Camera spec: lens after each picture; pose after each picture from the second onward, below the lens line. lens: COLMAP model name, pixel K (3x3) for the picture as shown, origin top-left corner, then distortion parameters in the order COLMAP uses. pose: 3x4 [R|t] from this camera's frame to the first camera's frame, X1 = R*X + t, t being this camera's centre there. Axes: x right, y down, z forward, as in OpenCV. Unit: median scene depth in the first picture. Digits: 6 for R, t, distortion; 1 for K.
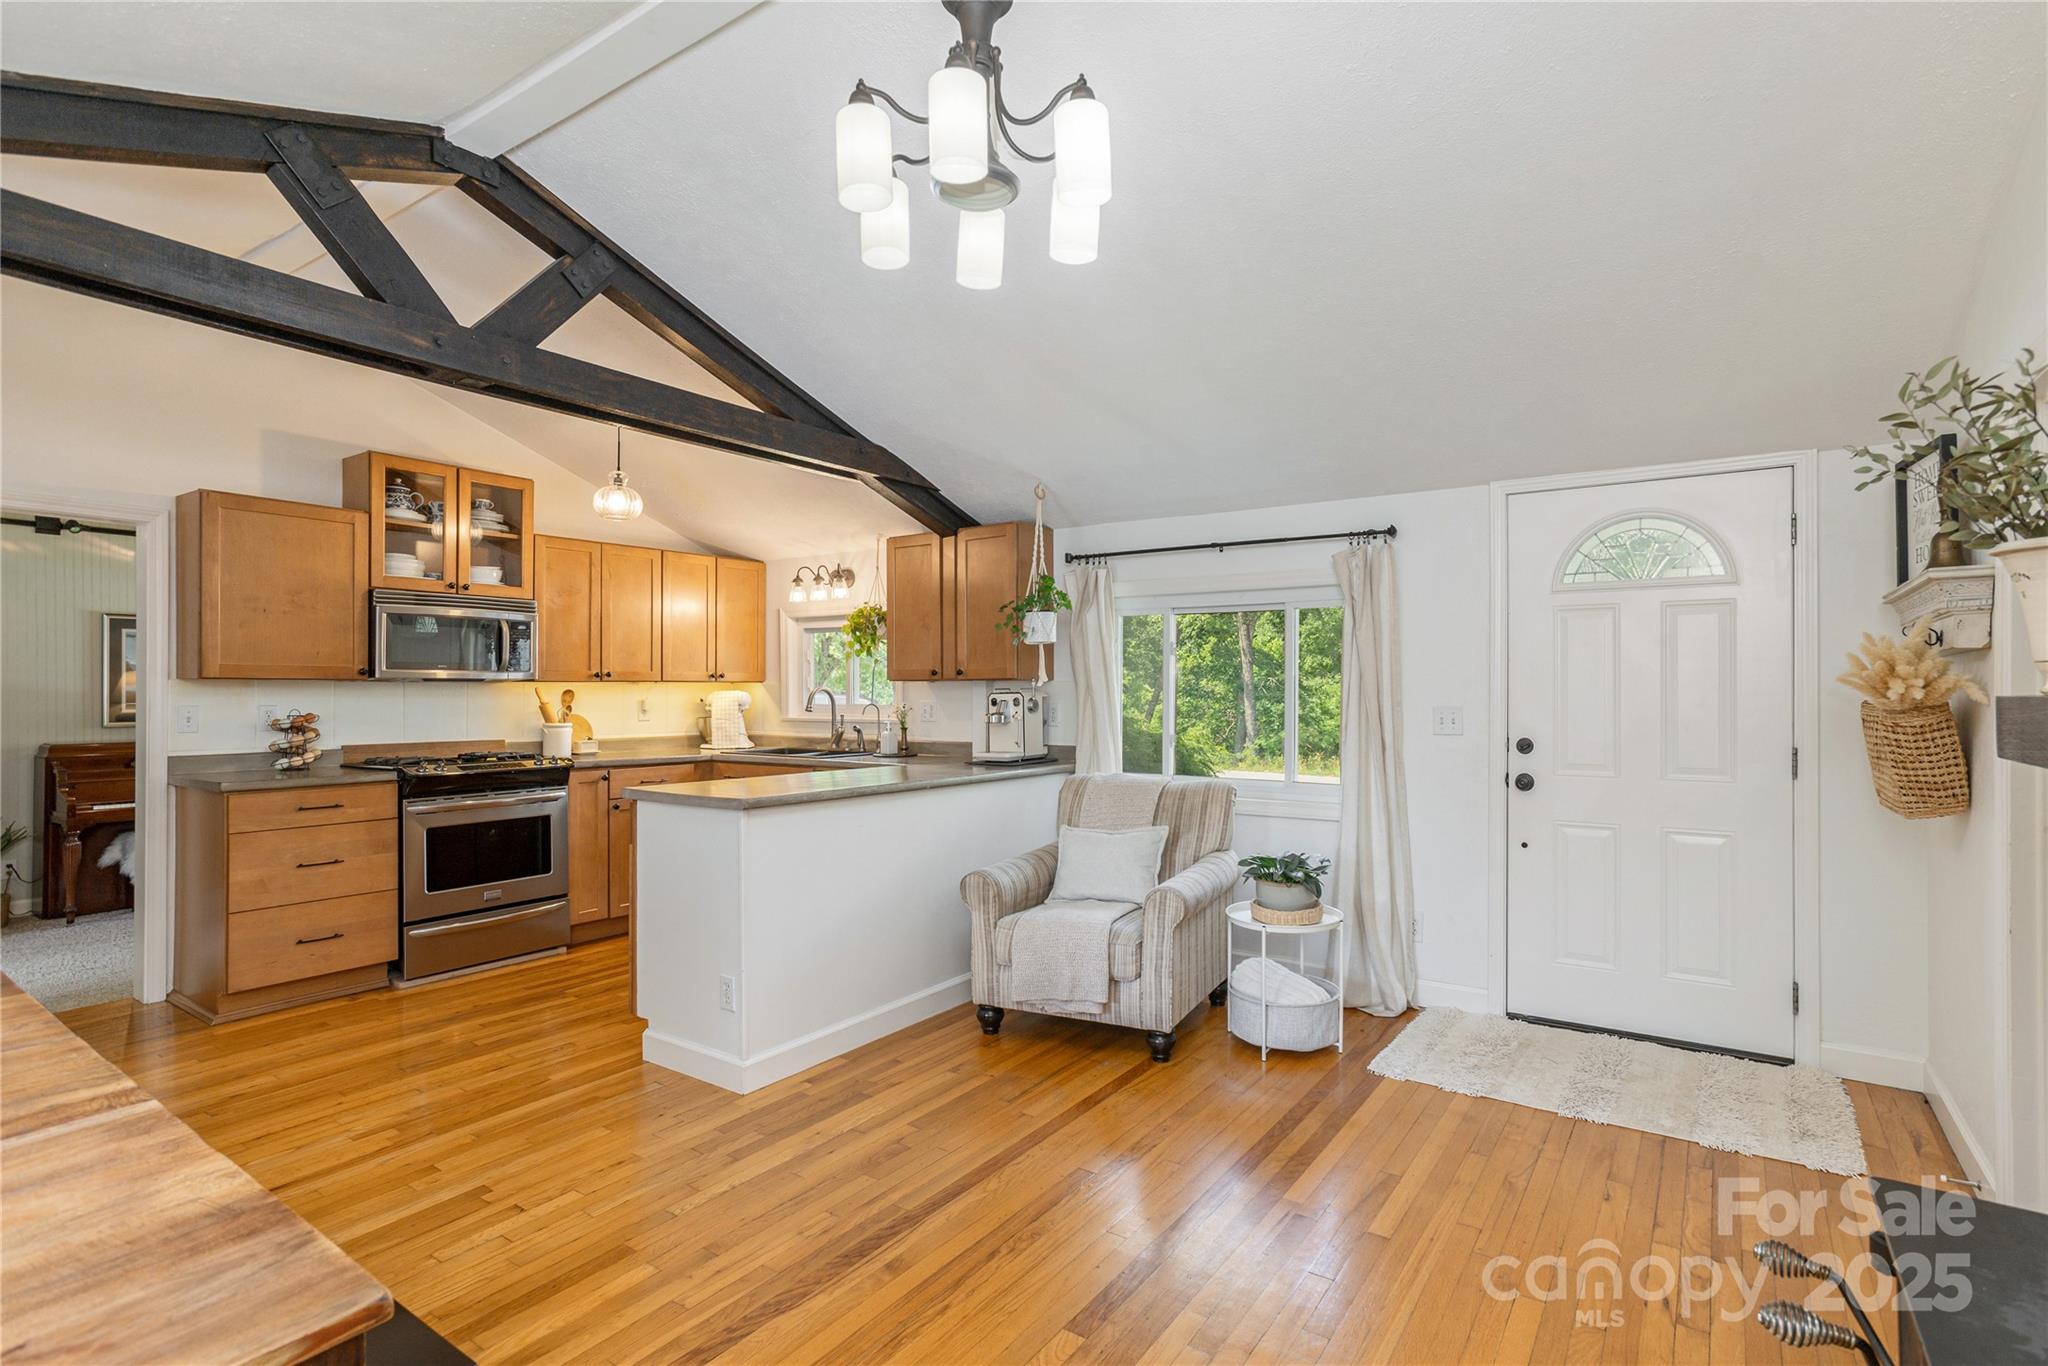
lens RADIAL K [[1000.7, 0, 1056.3], [0, 1000.7, 691.7], [0, 0, 1]] dist [-0.004876, -0.000026]
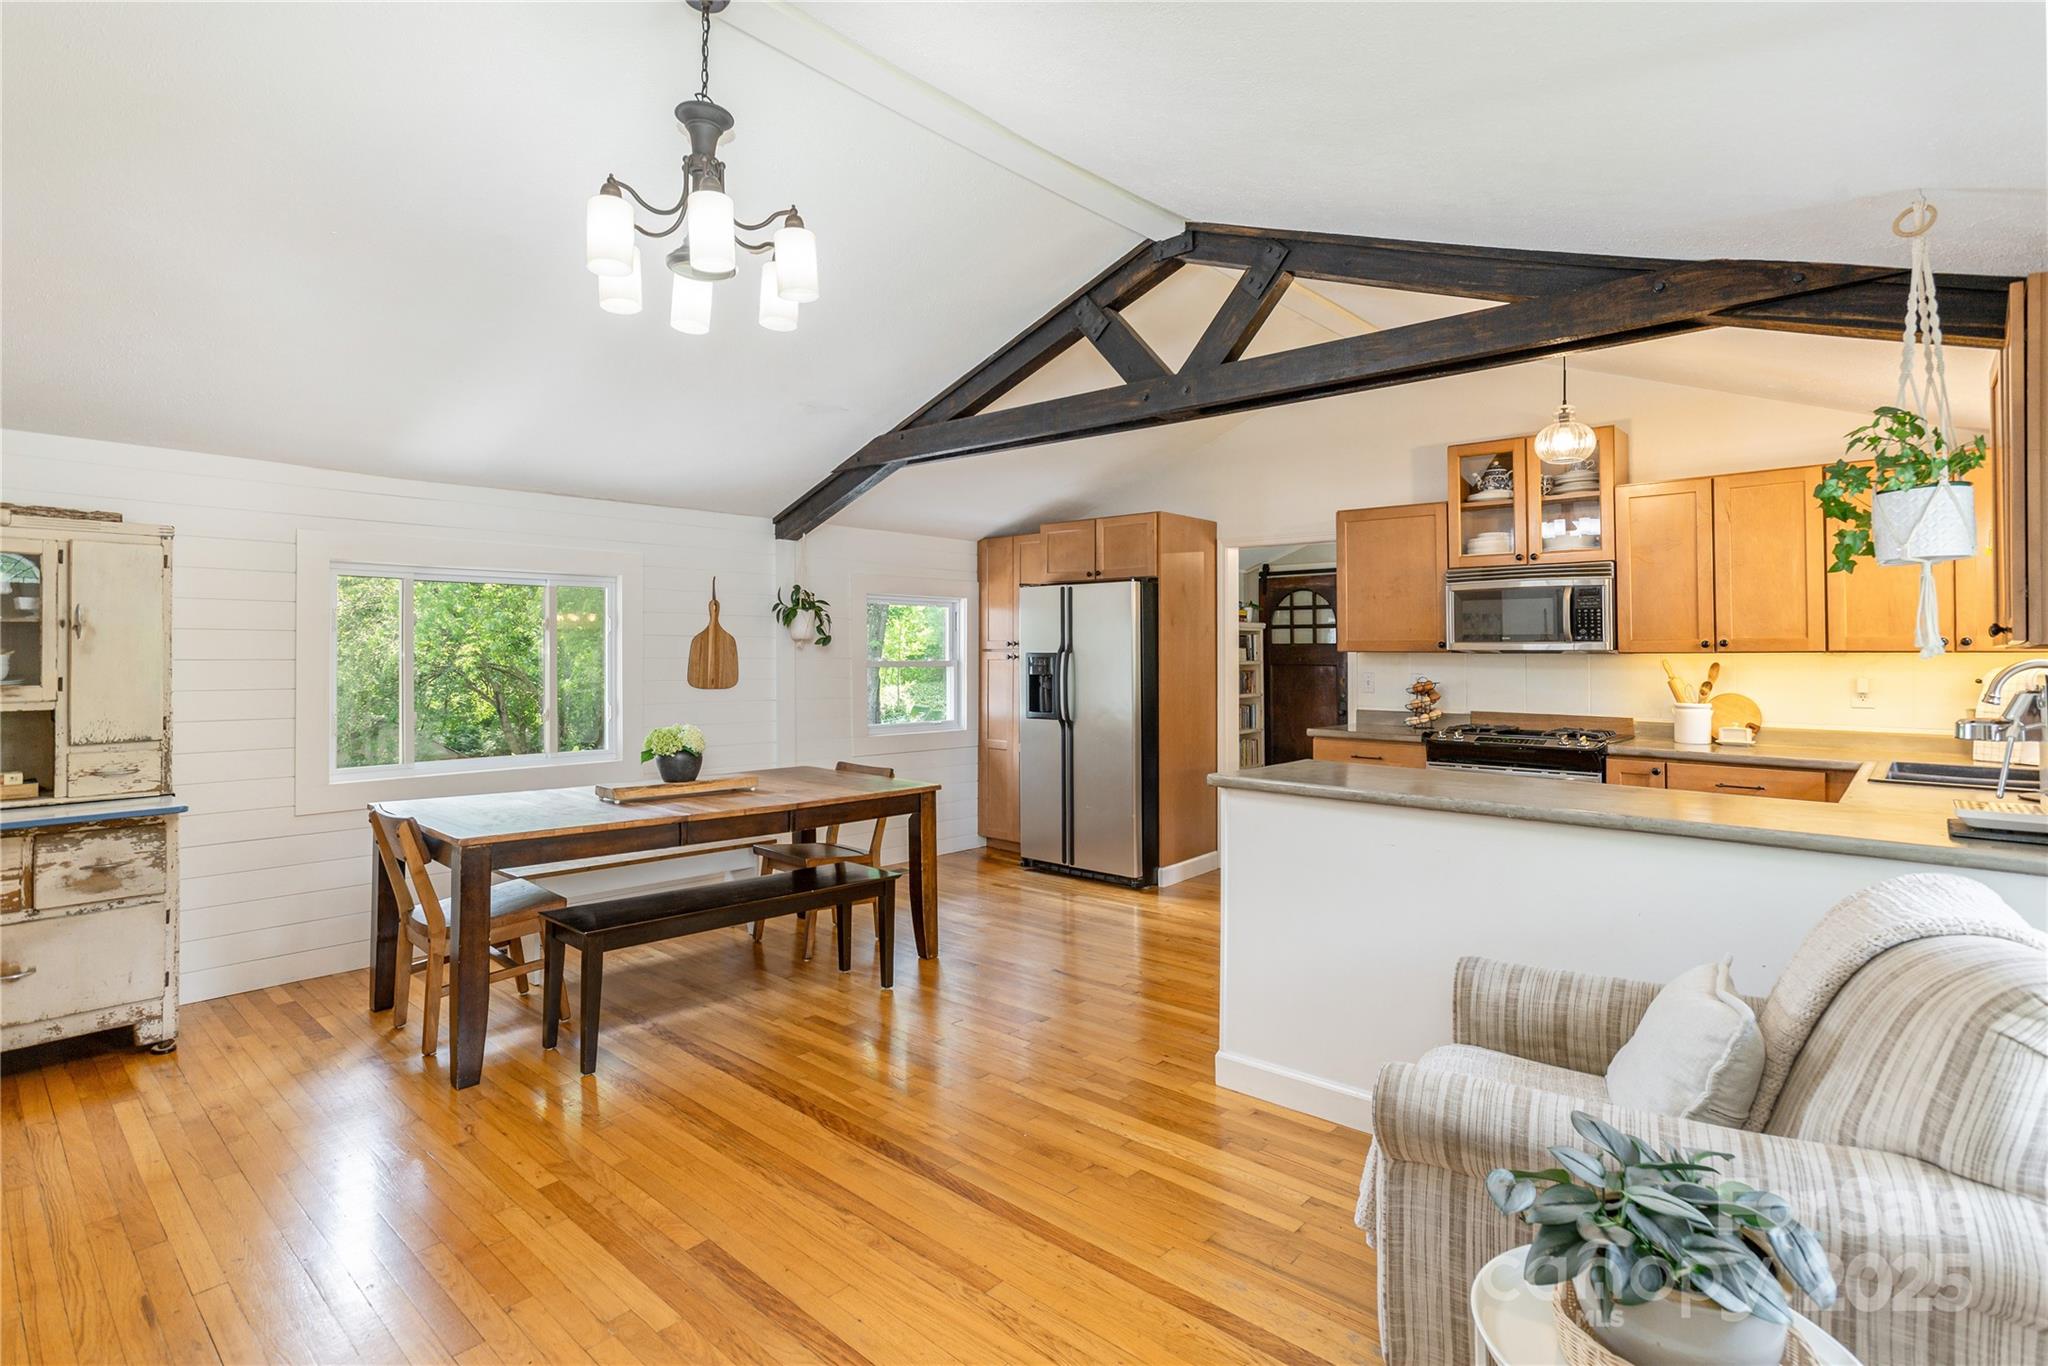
lens RADIAL K [[1004.2, 0, 1013.7], [0, 1004.2, 649.8], [0, 0, 1]] dist [0.000407, 0.000201]
pose [[-0.141076, -0.006346, -0.989978, 0.464784], [-0.007282, 0.999959, -0.005372, -0.004472], [0.989972, 0.006451, -0.141117, 0.652666]]
